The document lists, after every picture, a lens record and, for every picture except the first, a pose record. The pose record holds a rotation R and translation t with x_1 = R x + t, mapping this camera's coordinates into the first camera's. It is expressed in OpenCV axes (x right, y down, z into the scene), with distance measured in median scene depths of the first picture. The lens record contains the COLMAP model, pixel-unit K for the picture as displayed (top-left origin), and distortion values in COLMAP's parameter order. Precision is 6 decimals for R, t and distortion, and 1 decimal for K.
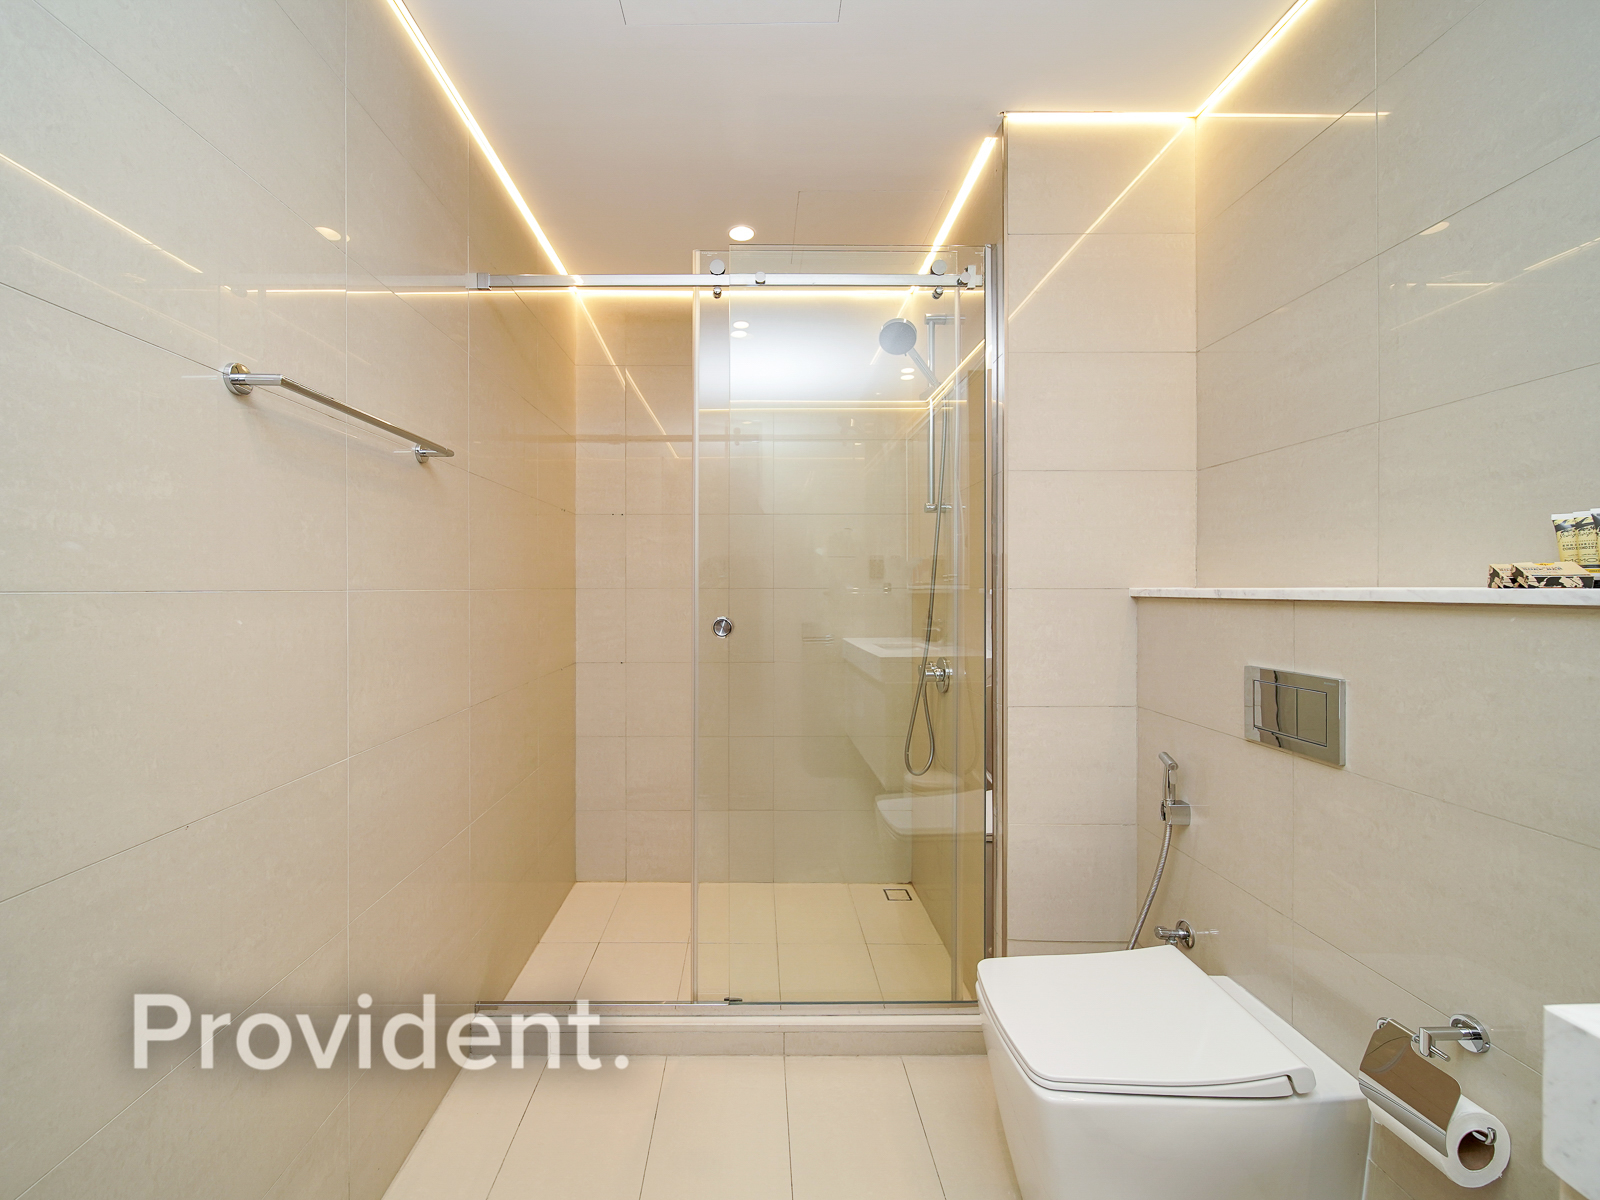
lens RADIAL K [[662.6, 0, 802.3], [0, 662.6, 590.6], [0, 0, 1]] dist [-0.002433, -0.000708]
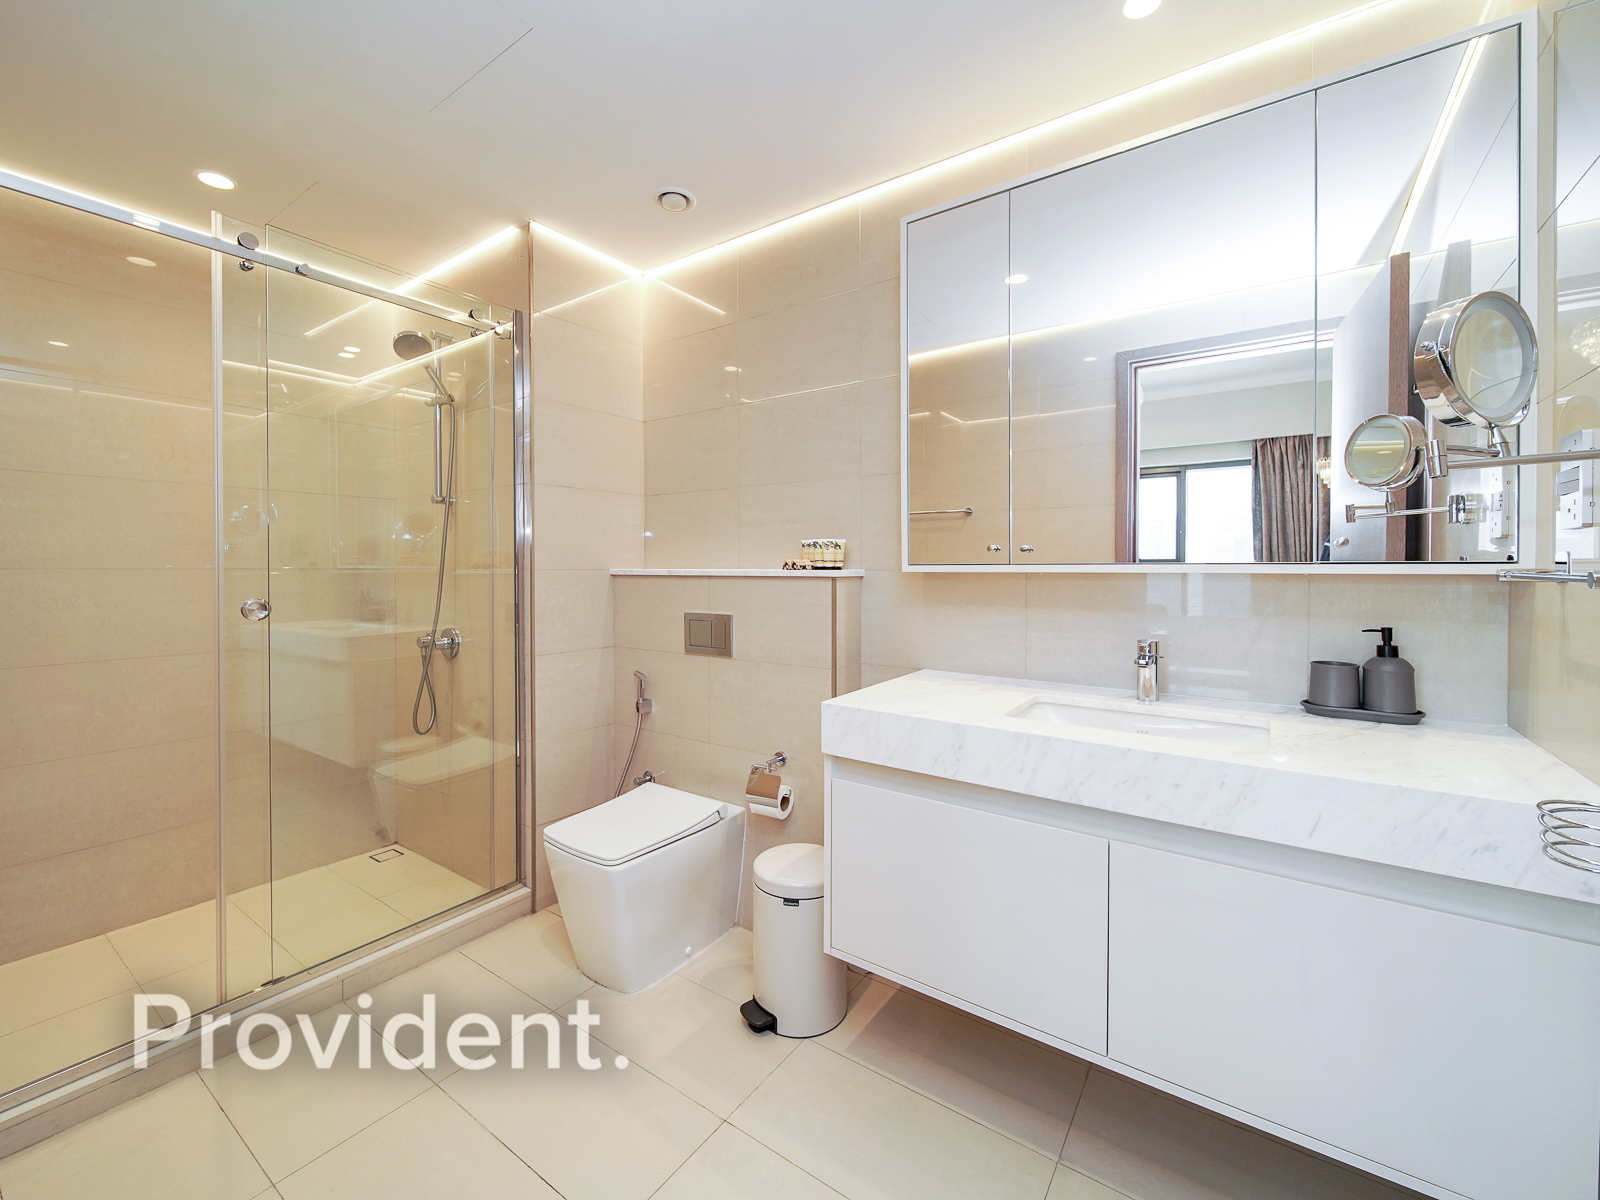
lens RADIAL K [[658.8, 0, 795.5], [0, 658.8, 569.8], [0, 0, 1]] dist [-0.001275, -0.000541]
pose [[0.595906, -0.004272, 0.803043, -0.607211], [0.002466, 0.999991, 0.003490, -0.008631], [-0.803051, -0.000100, 0.595911, -0.320976]]
